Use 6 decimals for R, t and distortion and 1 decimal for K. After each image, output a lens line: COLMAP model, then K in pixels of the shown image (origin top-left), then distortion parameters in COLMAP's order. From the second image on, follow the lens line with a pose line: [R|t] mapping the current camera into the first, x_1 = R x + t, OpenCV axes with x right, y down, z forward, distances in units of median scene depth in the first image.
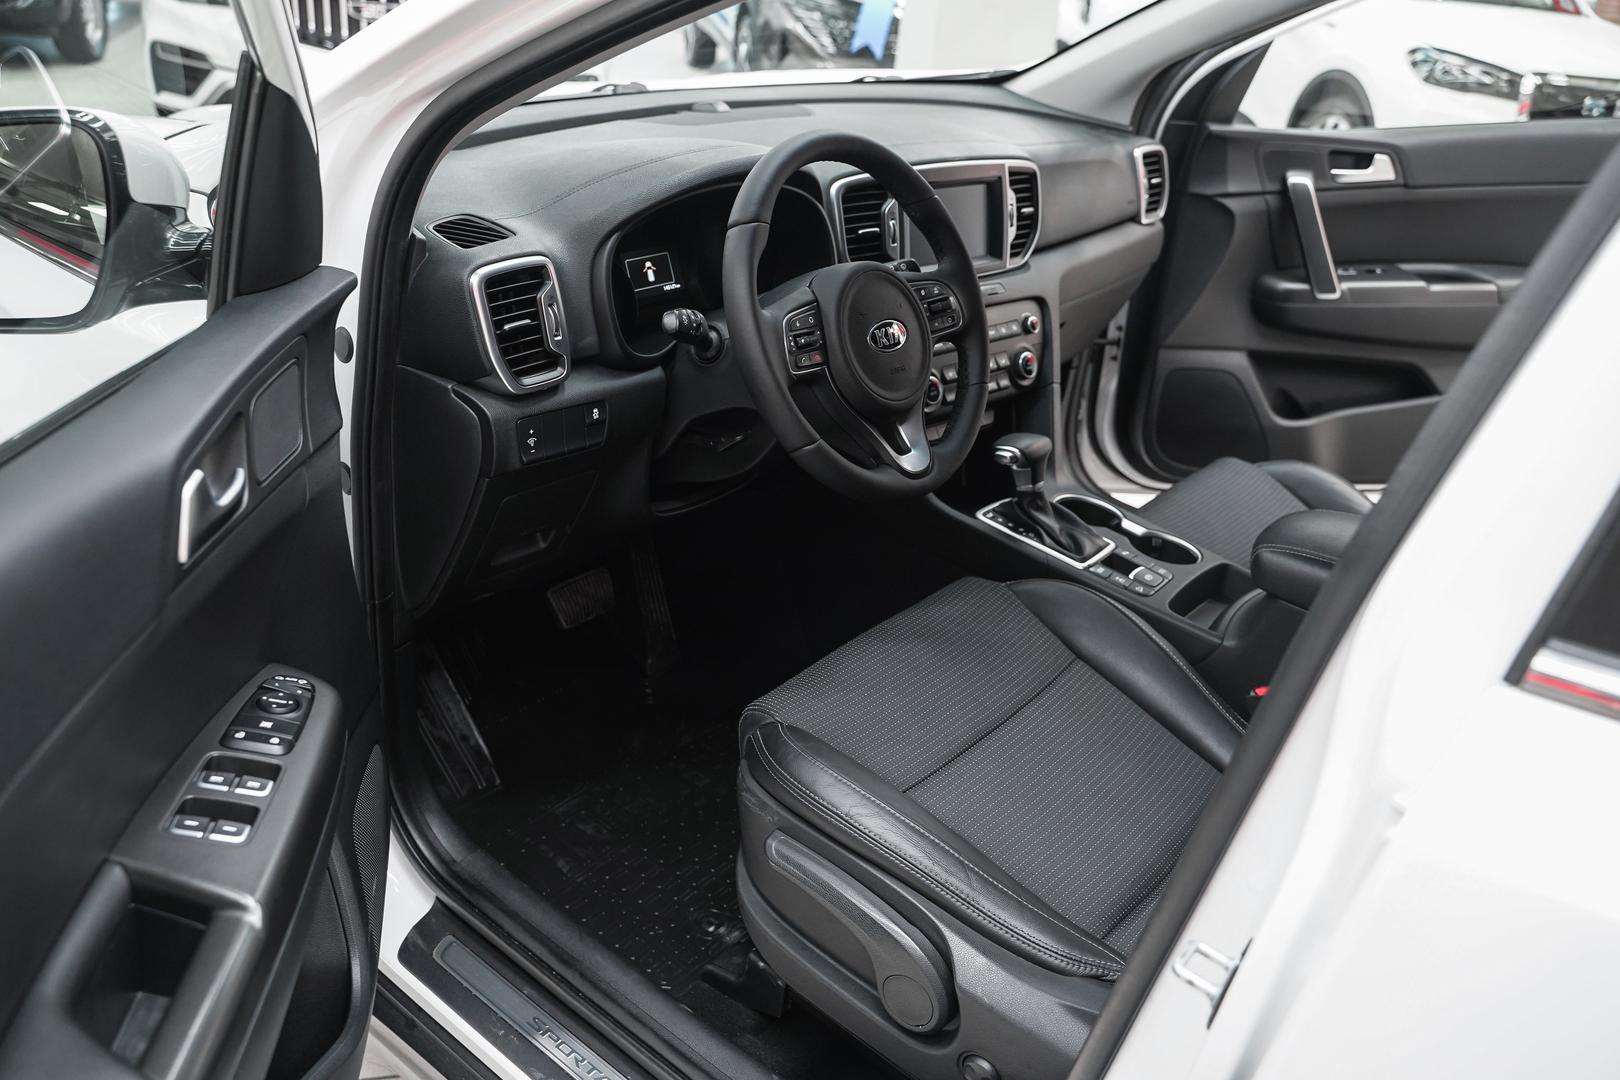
lens RADIAL K [[1285.7, 0, 810.9], [0, 1285.7, 529.4], [0, 0, 1]] dist [-0.011852, 0.002422]
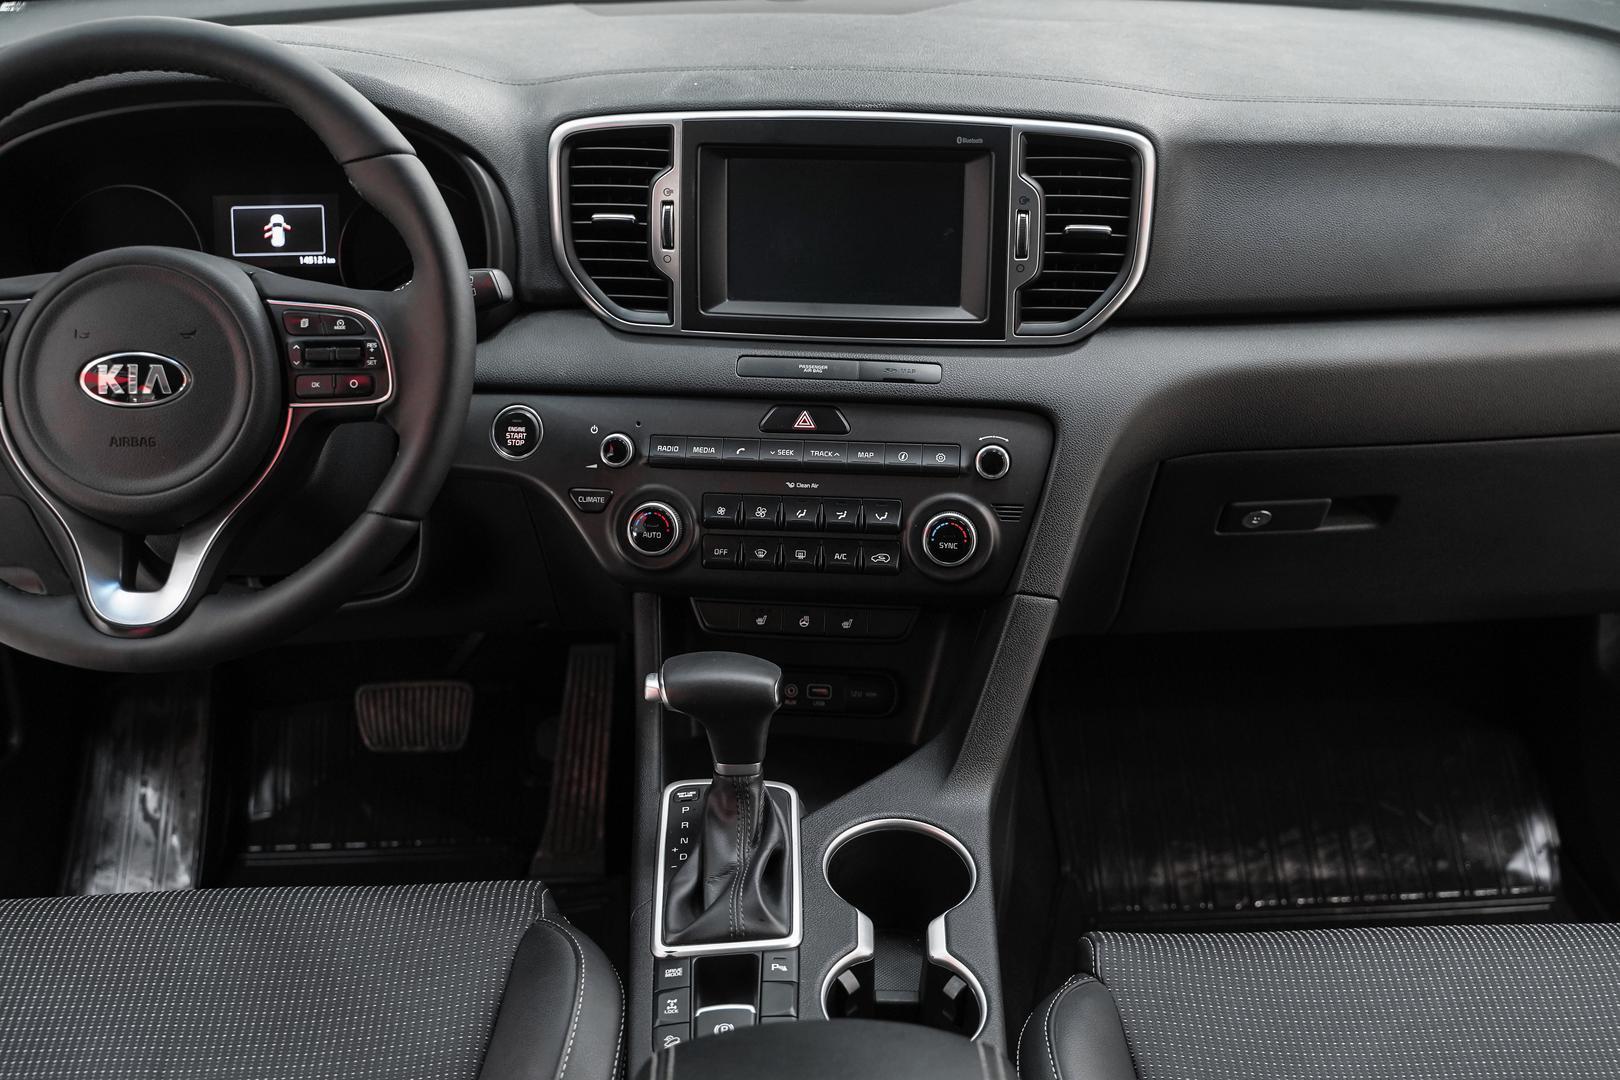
lens RADIAL K [[1850.3, 0, 809.3], [0, 1850.3, 538.3], [0, 0, 1]] dist [-0.002484, 0.000000]
pose [[0.653230, 0.247160, -0.715684, 0.627139], [-0.274078, 0.958308, 0.080788, -0.170208], [0.705813, 0.143380, 0.693736, 0.485617]]
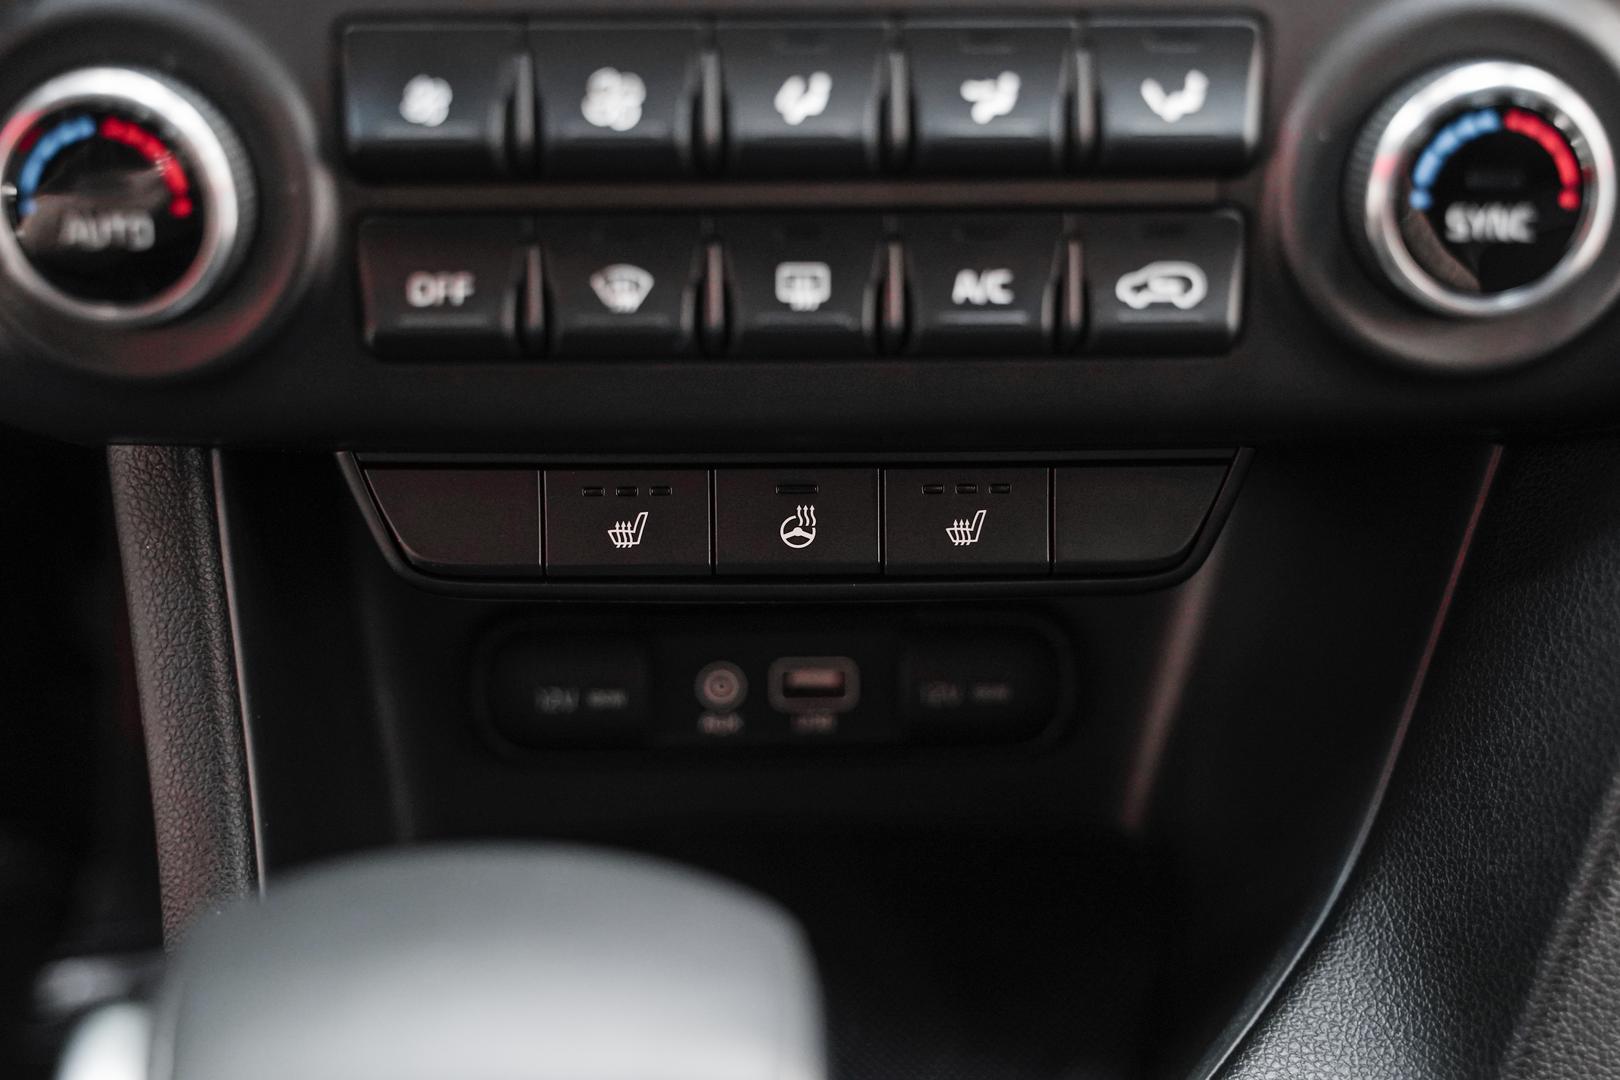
lens RADIAL K [[2005.0, 0, 801.4], [0, 2005.0, 541.2], [0, 0, 1]] dist [-0.016554, 0.000000]
pose [[0.738875, 0.353772, -0.573505, 0.230846], [-0.242025, 0.933633, 0.264107, -0.131450], [0.628877, -0.056340, 0.775460, 0.836658]]
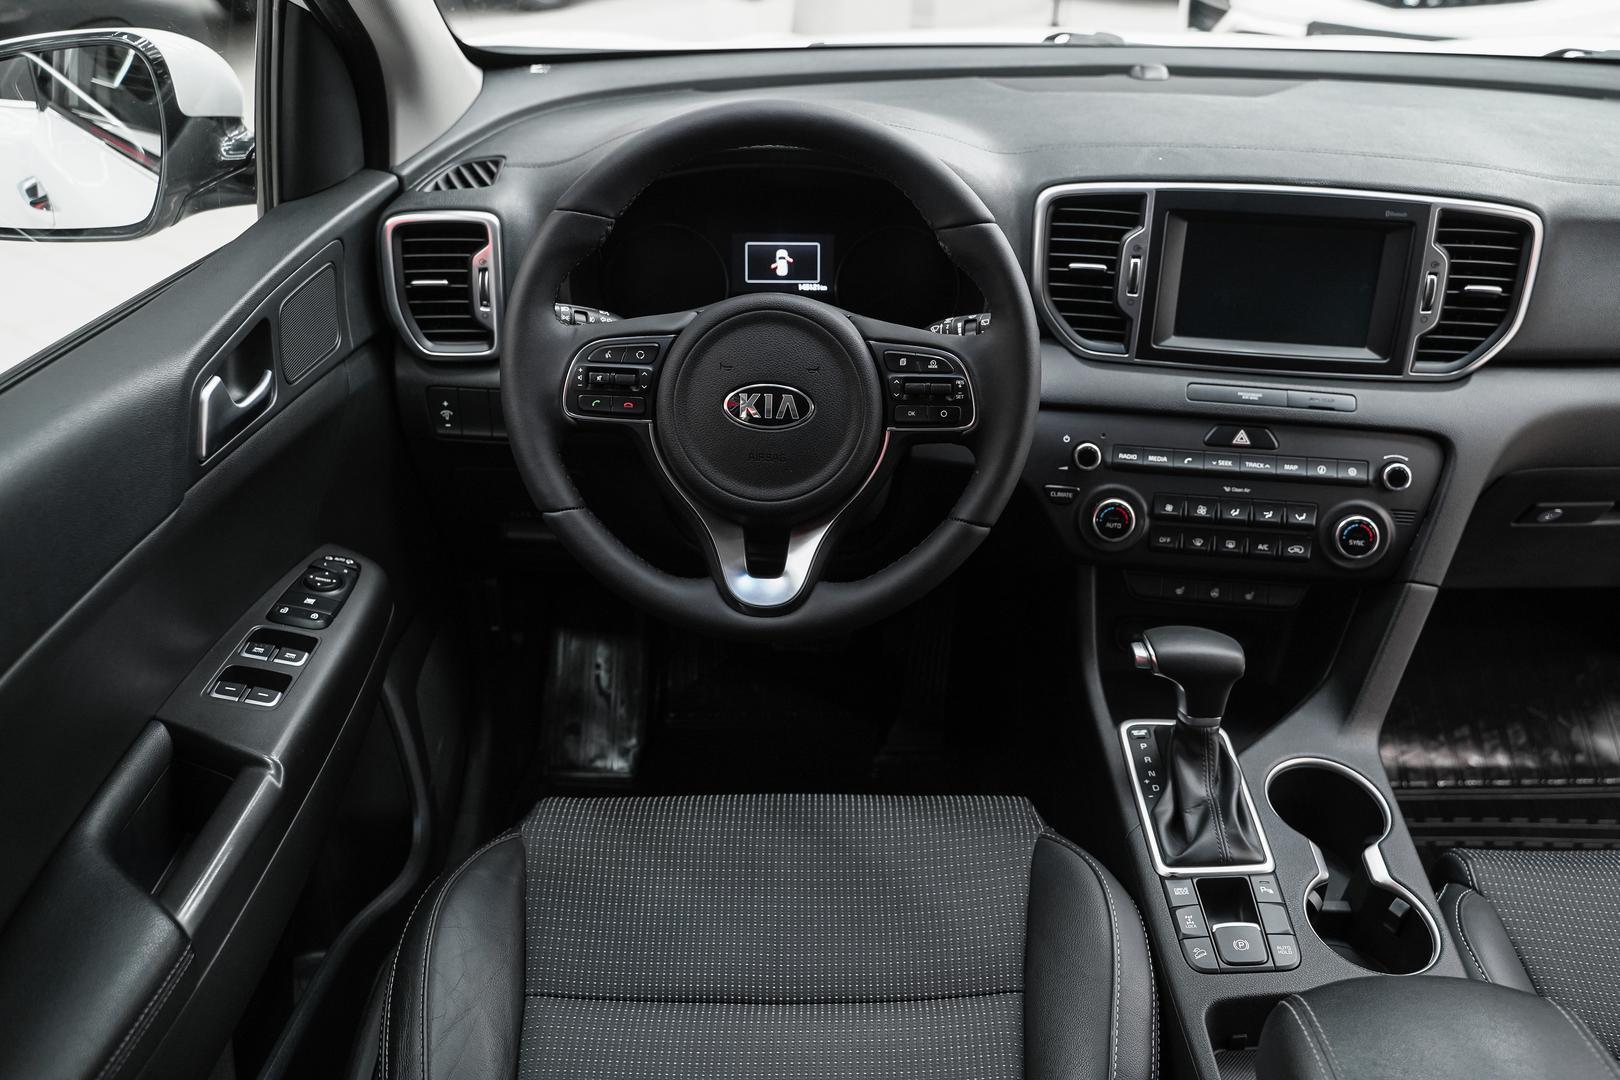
lens RADIAL K [[1285.7, 0, 825.1], [0, 1285.7, 540.2], [0, 0, 1]] dist [-0.011852, 0.002422]
pose [[0.636703, 0.328439, -0.697666, 0.428238], [-0.300035, 0.938978, 0.168224, -0.153524], [0.710344, 0.102216, 0.696393, 0.408165]]
